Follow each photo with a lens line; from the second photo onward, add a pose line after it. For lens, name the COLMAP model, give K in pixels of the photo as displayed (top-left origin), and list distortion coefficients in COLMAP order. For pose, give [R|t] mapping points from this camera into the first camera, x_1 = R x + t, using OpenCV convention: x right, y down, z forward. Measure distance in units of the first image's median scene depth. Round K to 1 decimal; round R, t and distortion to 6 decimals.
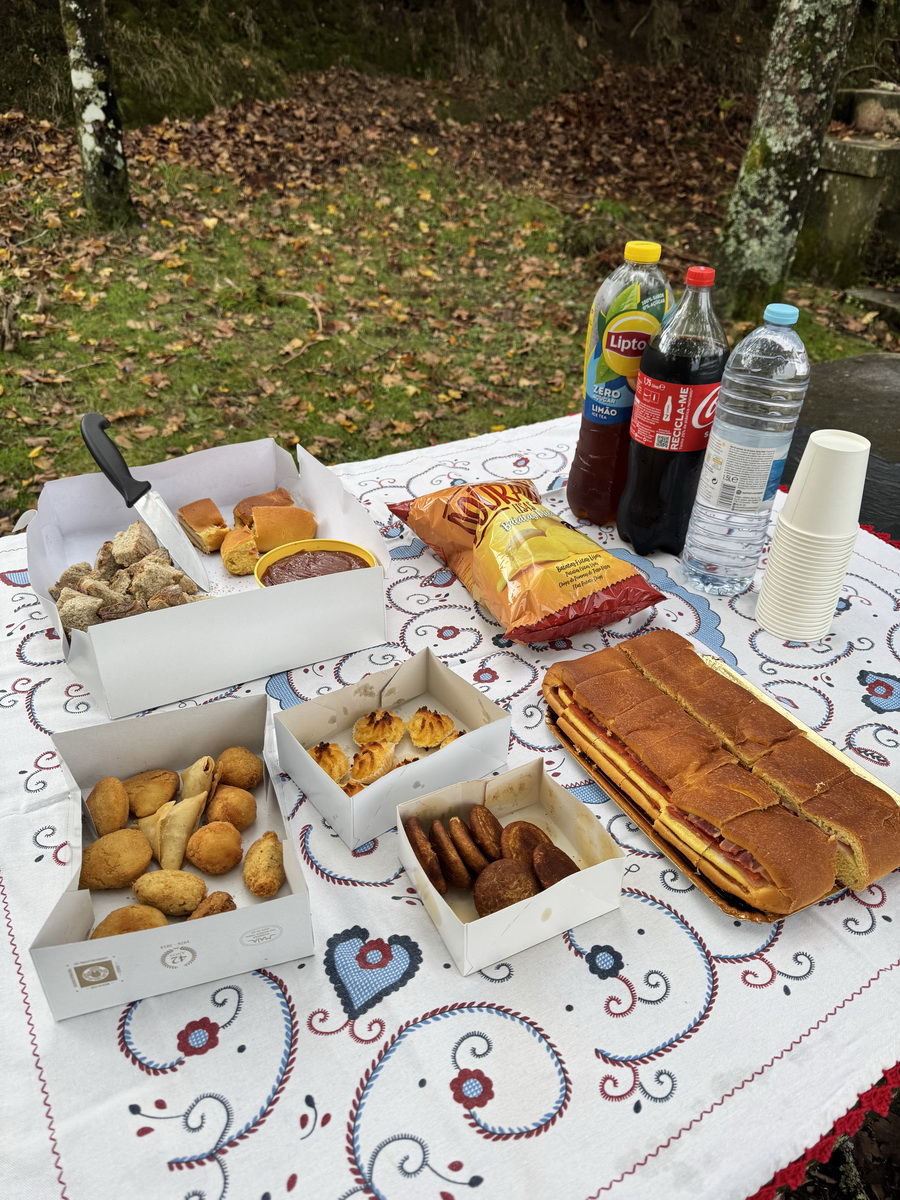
lens RADIAL K [[851.7, 0, 448.4], [0, 851.7, 595.9], [0, 0, 1]] dist [0.014897, -0.007135]
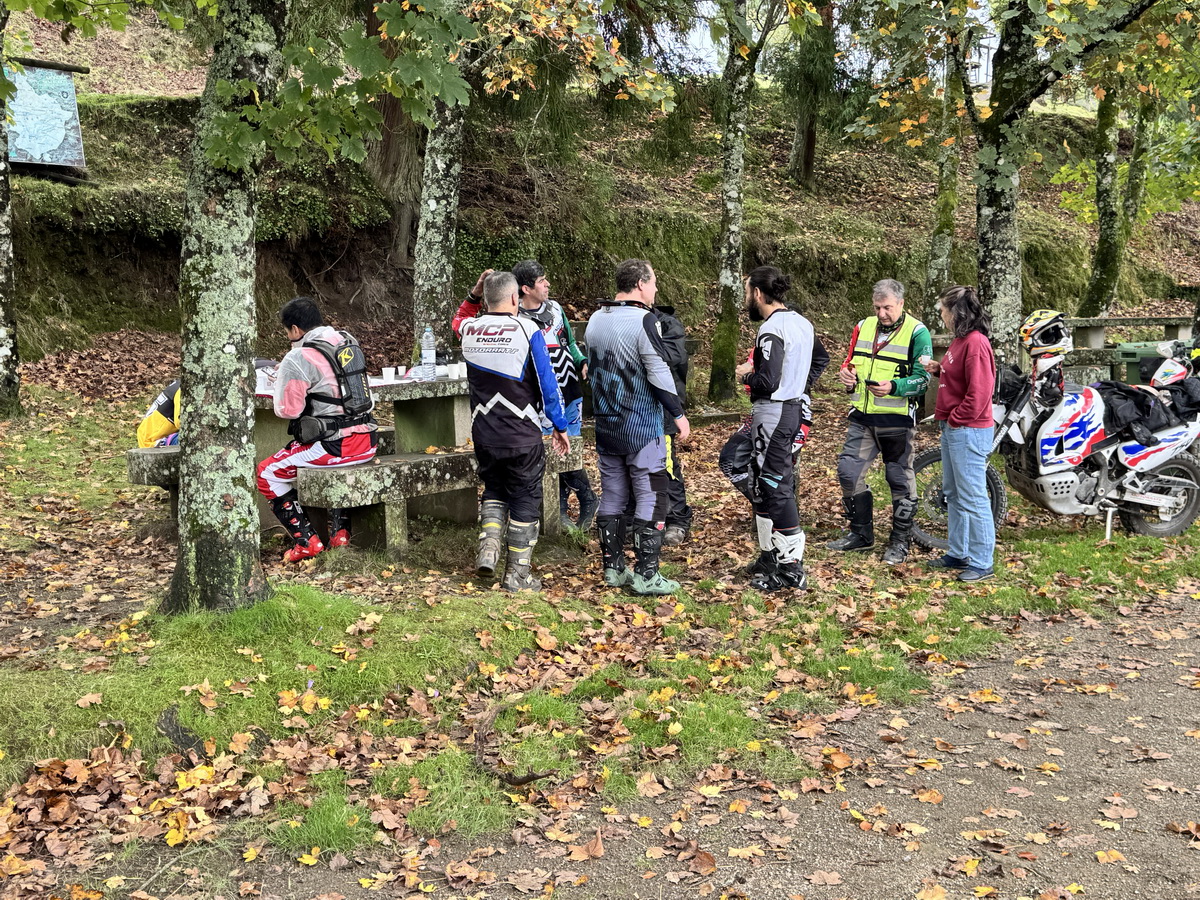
lens RADIAL K [[1403.2, 0, 599.2], [0, 1403.2, 452.3], [0, 0, 1]] dist [0.044893, 0.000000]
pose [[0.947391, -0.071415, 0.312010, -0.150480], [0.207354, 0.879524, -0.428301, 0.719993], [-0.243833, 0.470465, 0.848061, -1.062260]]
